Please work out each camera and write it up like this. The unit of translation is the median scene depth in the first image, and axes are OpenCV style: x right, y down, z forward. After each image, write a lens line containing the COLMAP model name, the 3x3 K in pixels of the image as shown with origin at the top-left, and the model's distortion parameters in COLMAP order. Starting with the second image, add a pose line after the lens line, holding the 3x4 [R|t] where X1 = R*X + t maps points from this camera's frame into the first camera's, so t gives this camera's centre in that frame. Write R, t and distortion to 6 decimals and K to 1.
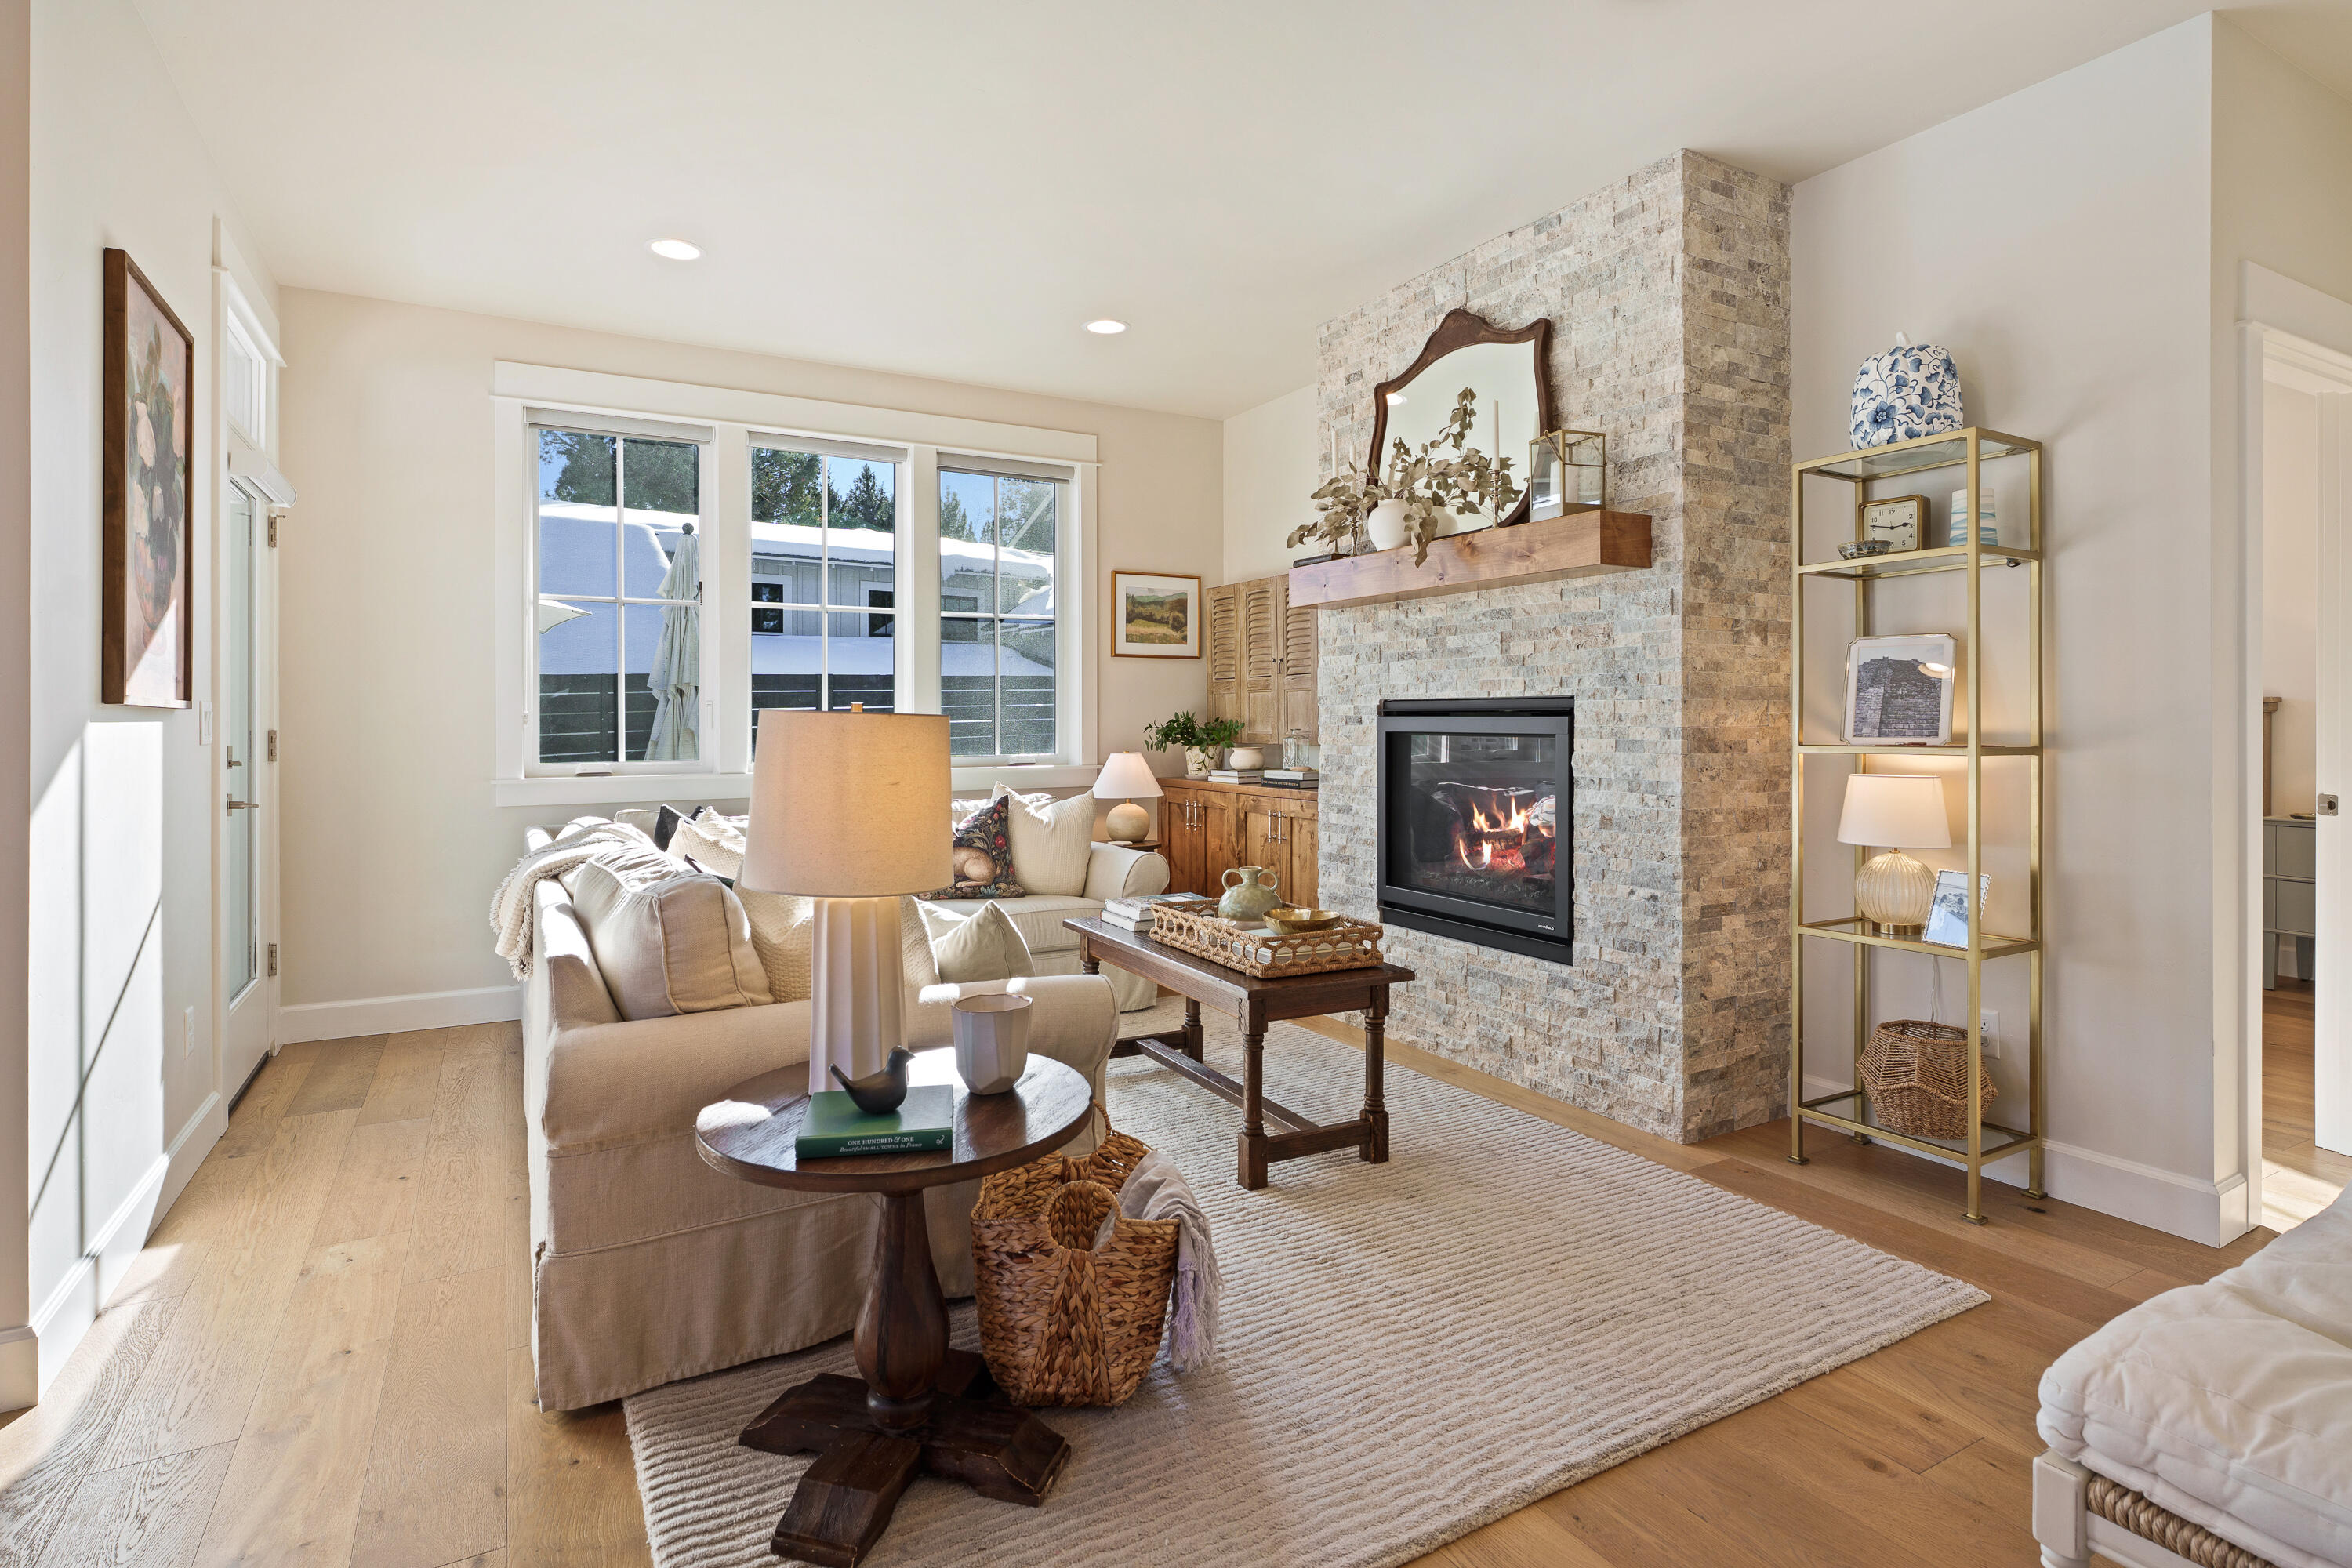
lens RADIAL K [[1177.5, 0, 1205.3], [0, 1177.5, 712.8], [0, 0, 1]] dist [-0.000584, -0.000907]
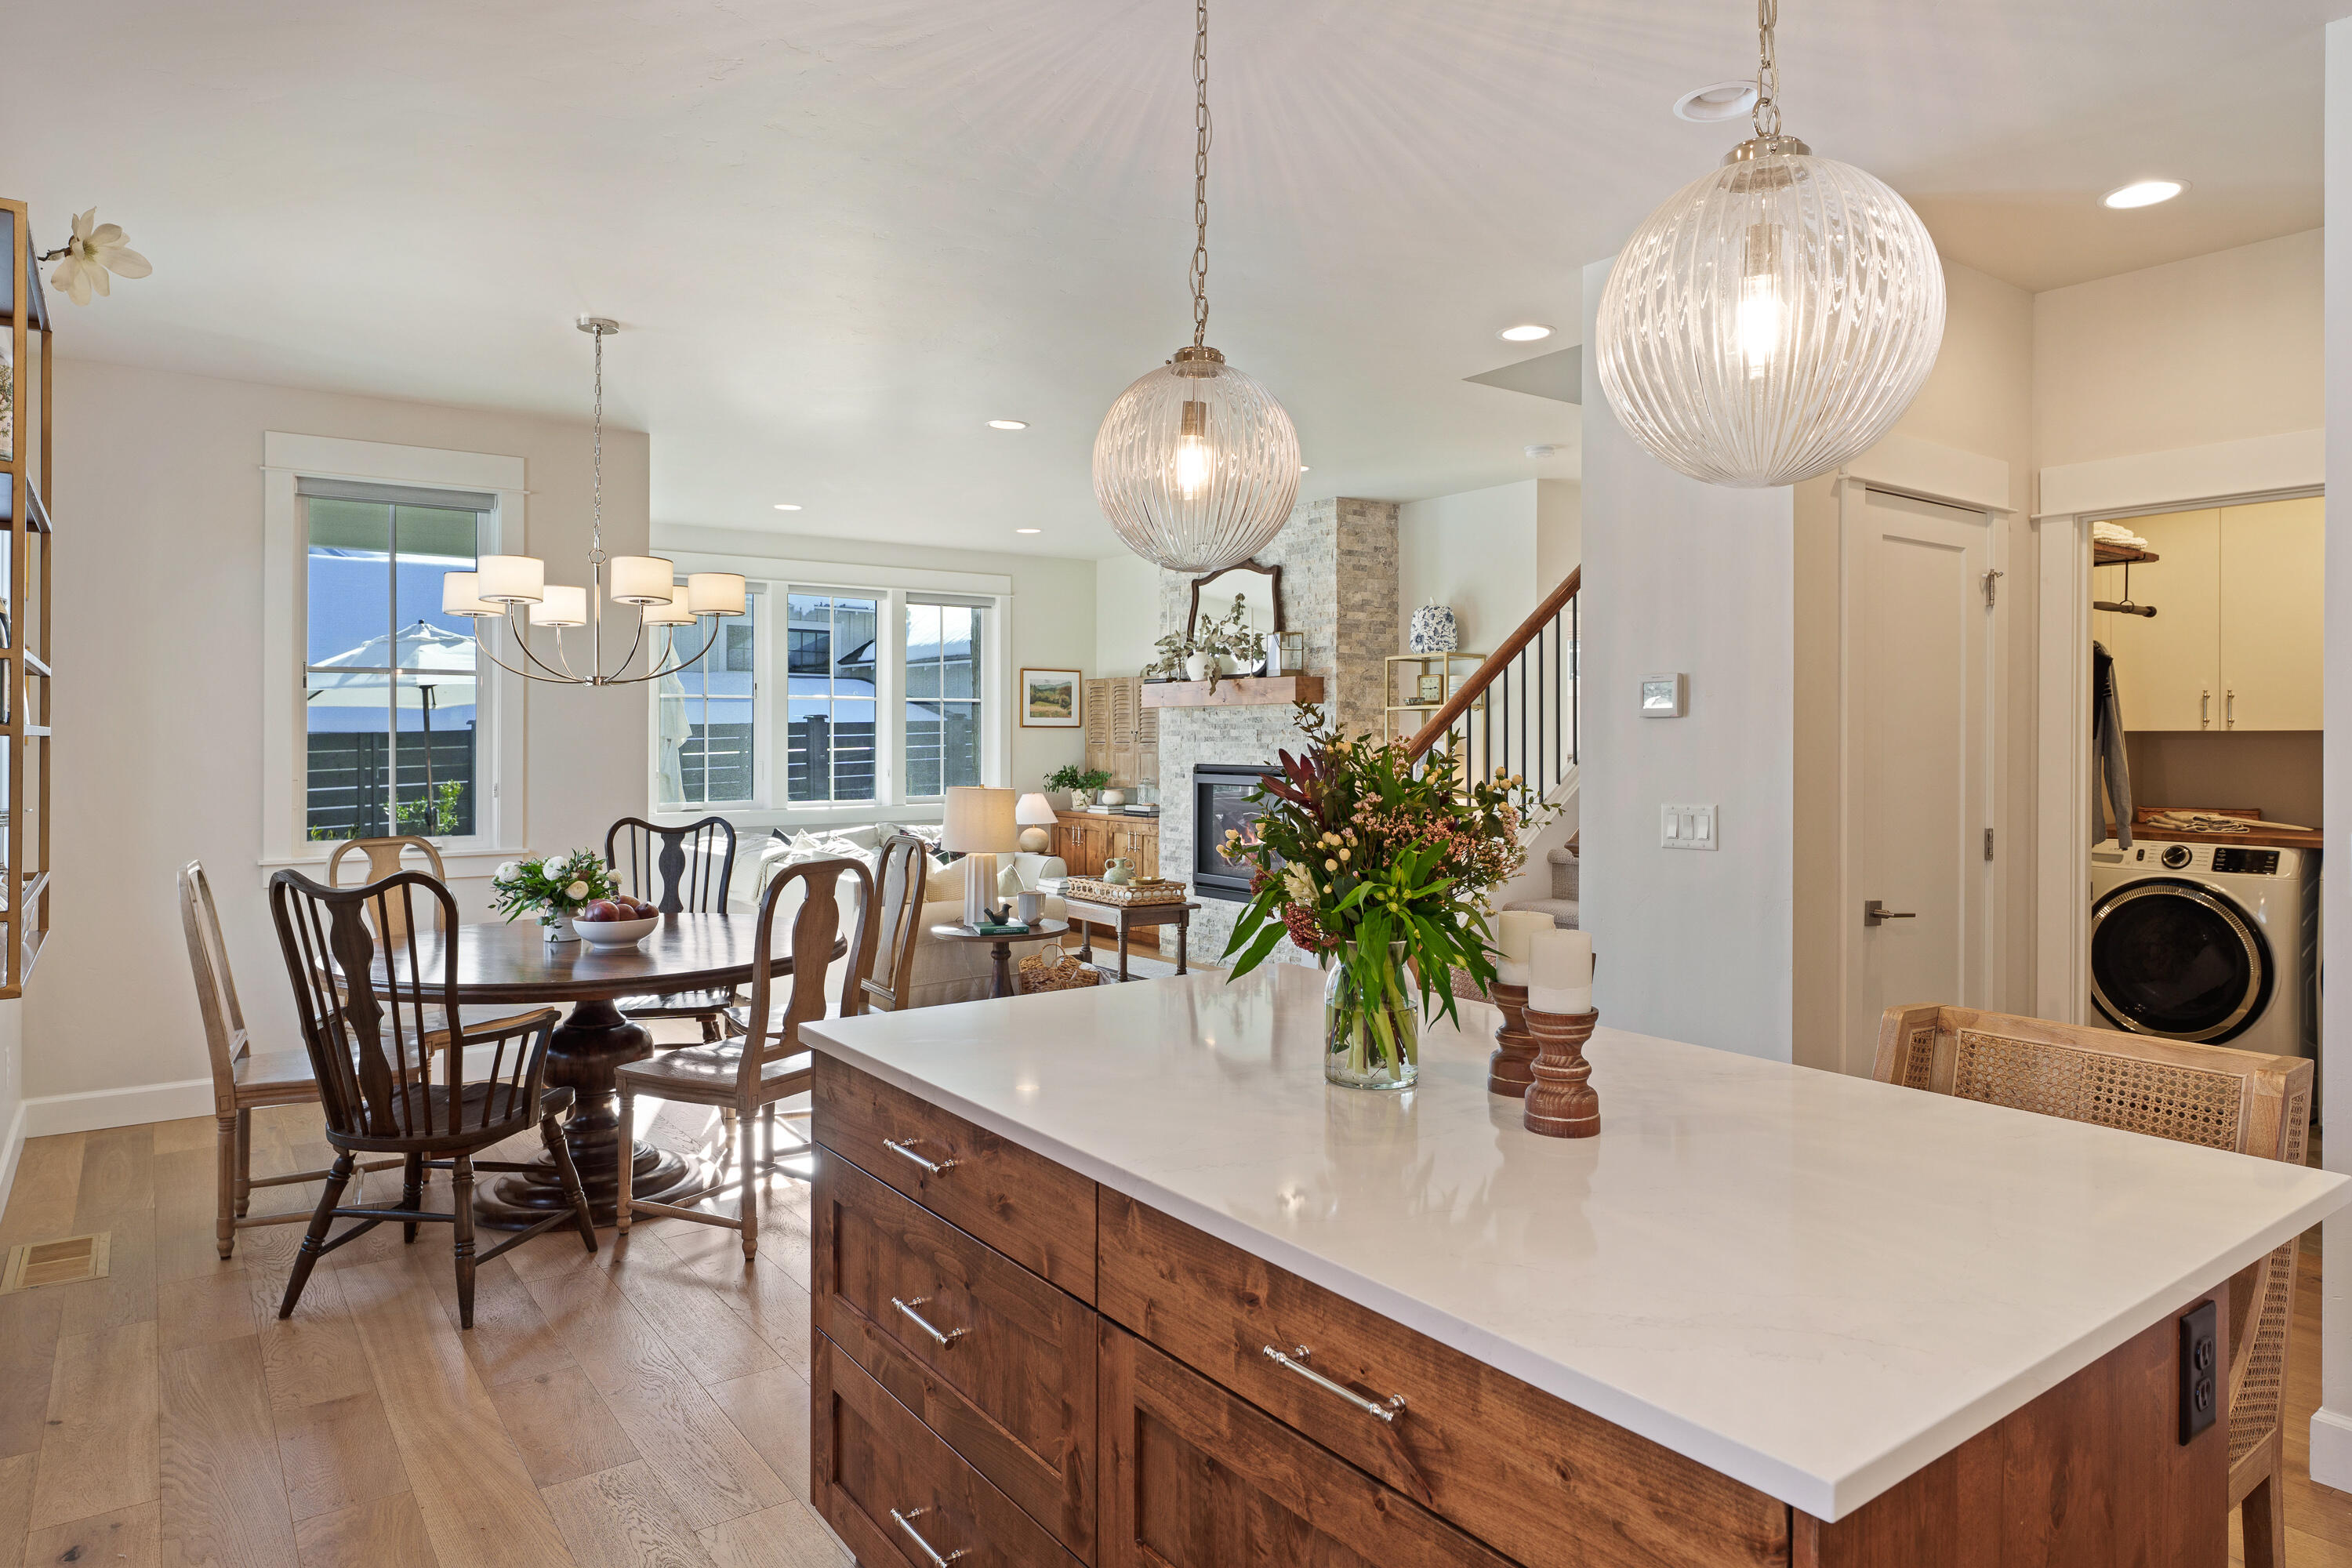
lens RADIAL K [[1396.0, 0, 1203.9], [0, 1396.0, 708.2], [0, 0, 1]] dist [0.001432, 0.002160]
pose [[0.993592, 0.003981, 0.112958, -0.080303], [-0.002072, 0.999853, -0.017012, -0.069548], [-0.113009, 0.016669, 0.993454, -1.219534]]
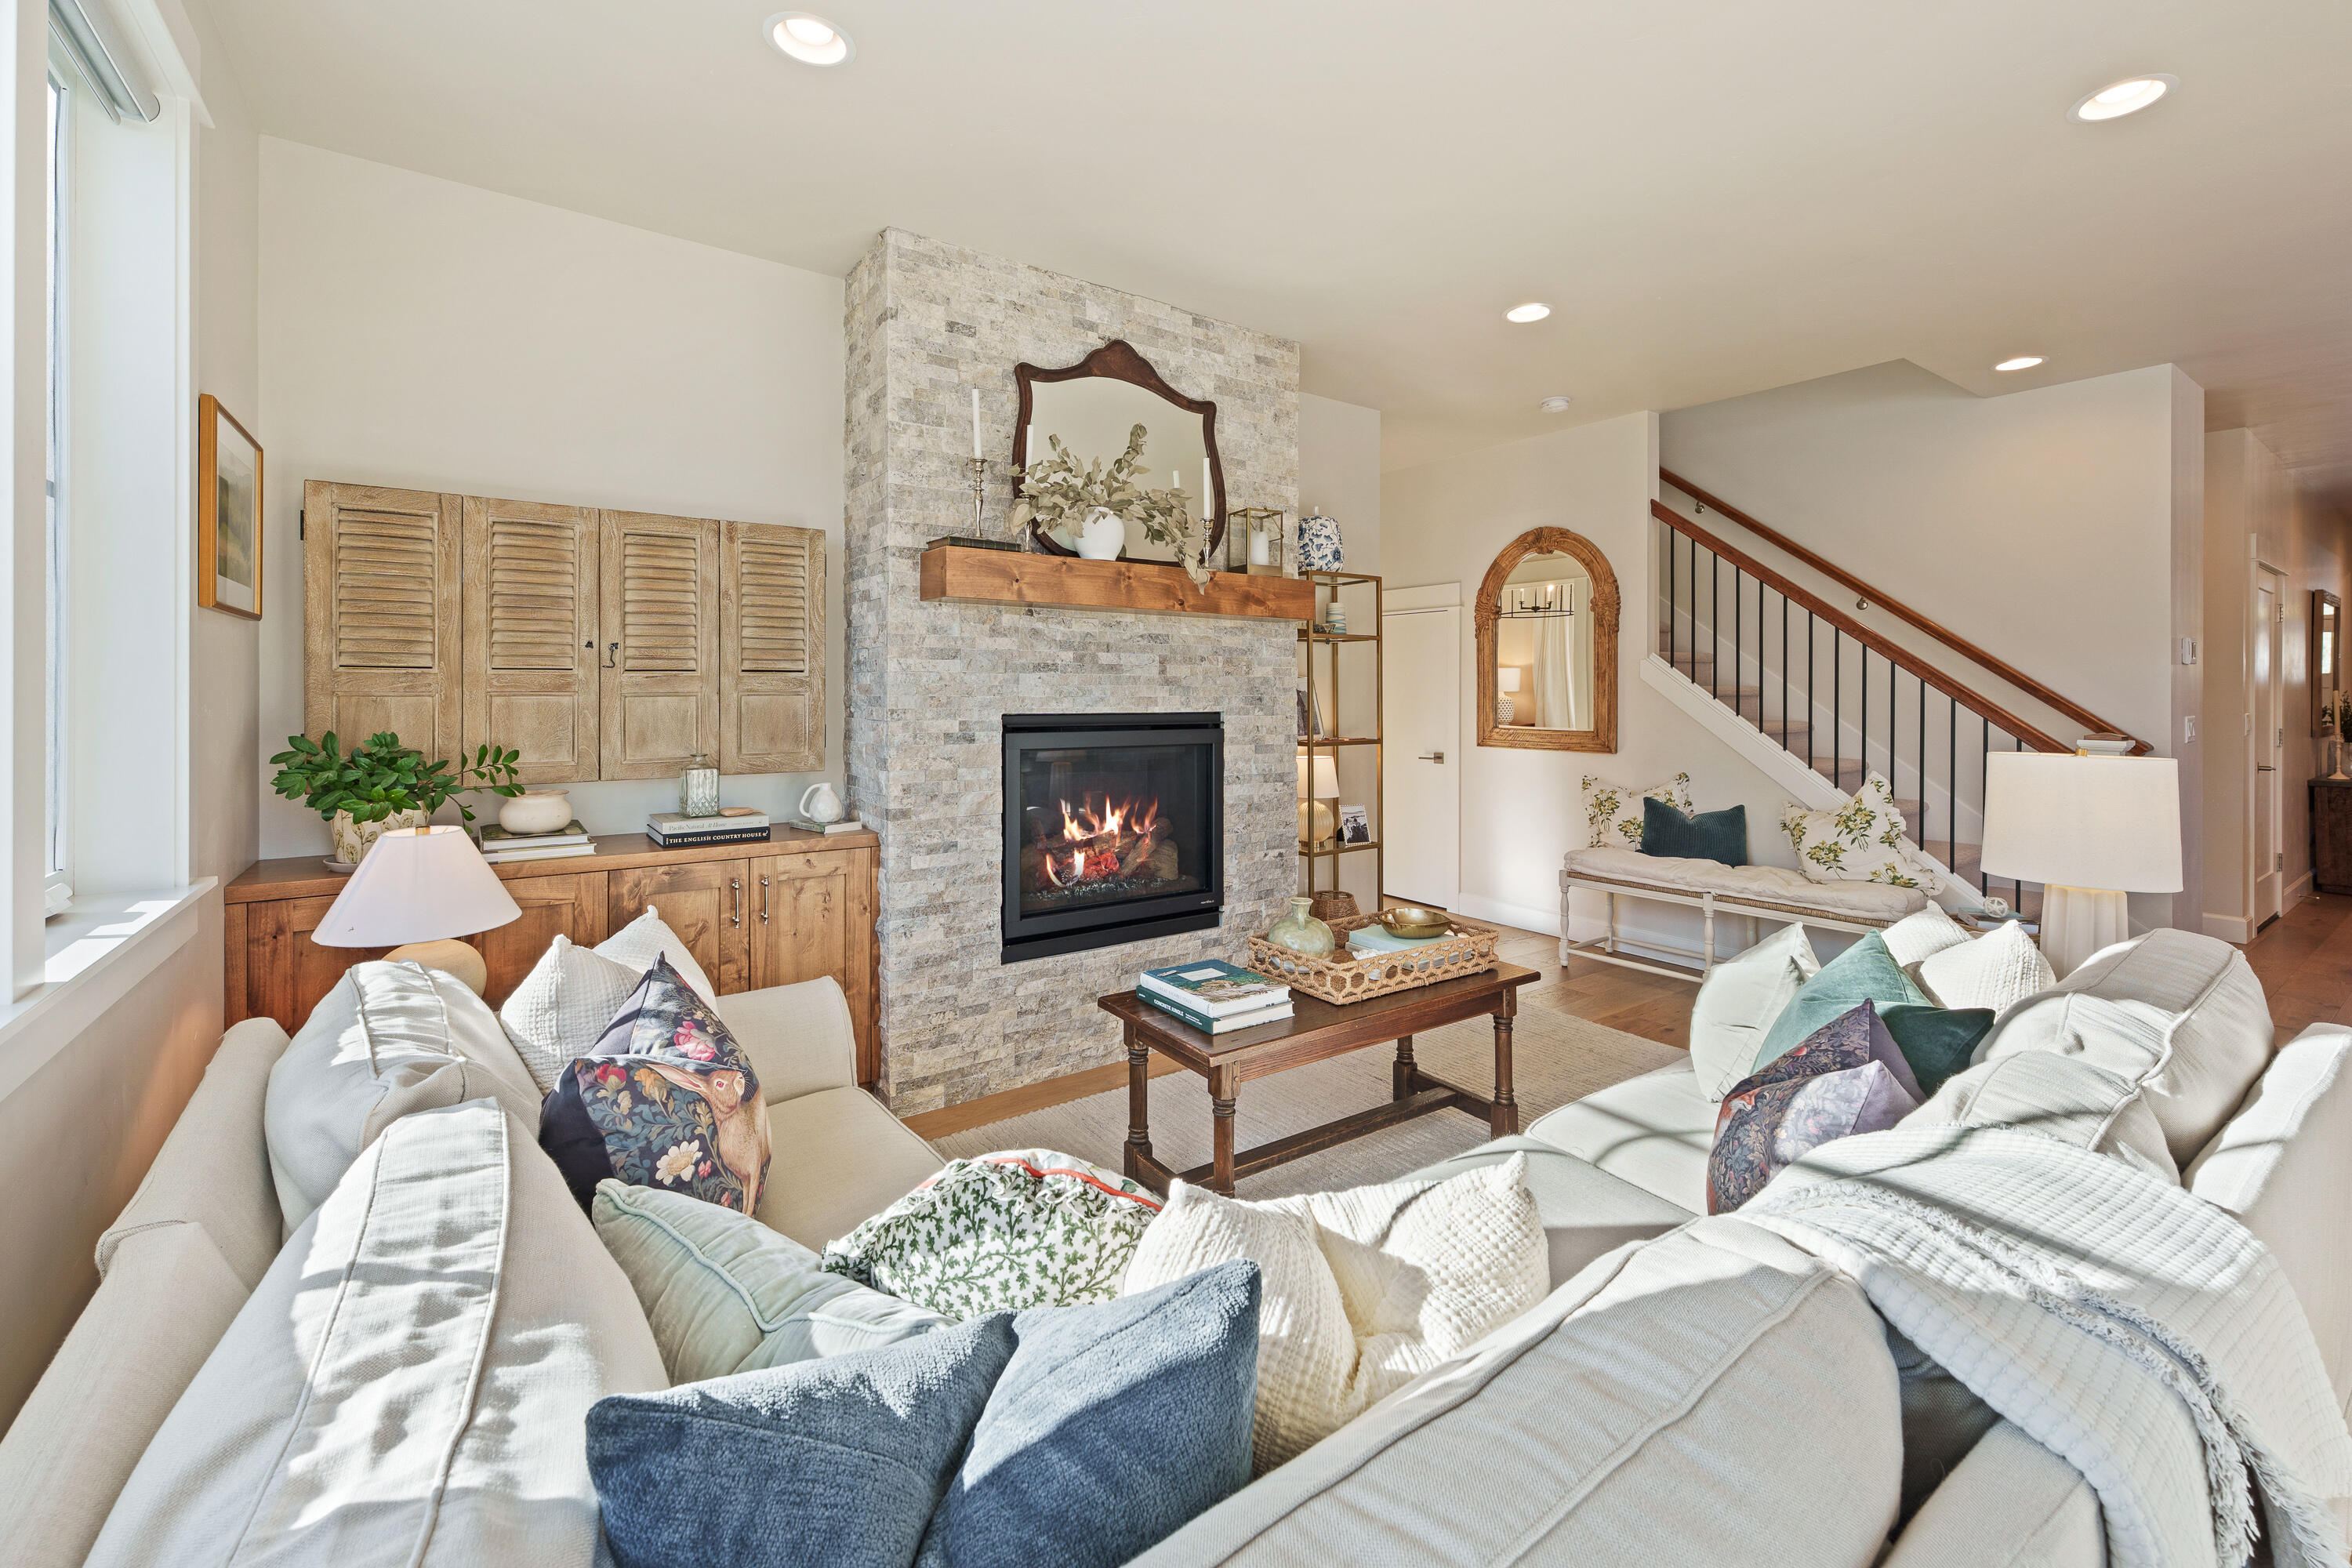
lens RADIAL K [[951.4, 0, 1168.0], [0, 951.4, 689.8], [0, 0, 1]] dist [0.003054, 0.000329]
pose [[-0.070970, 0.004457, 0.997469, -0.703893], [-0.008599, 0.999950, -0.005080, -0.032768], [-0.997441, -0.008938, -0.070928, 1.133268]]
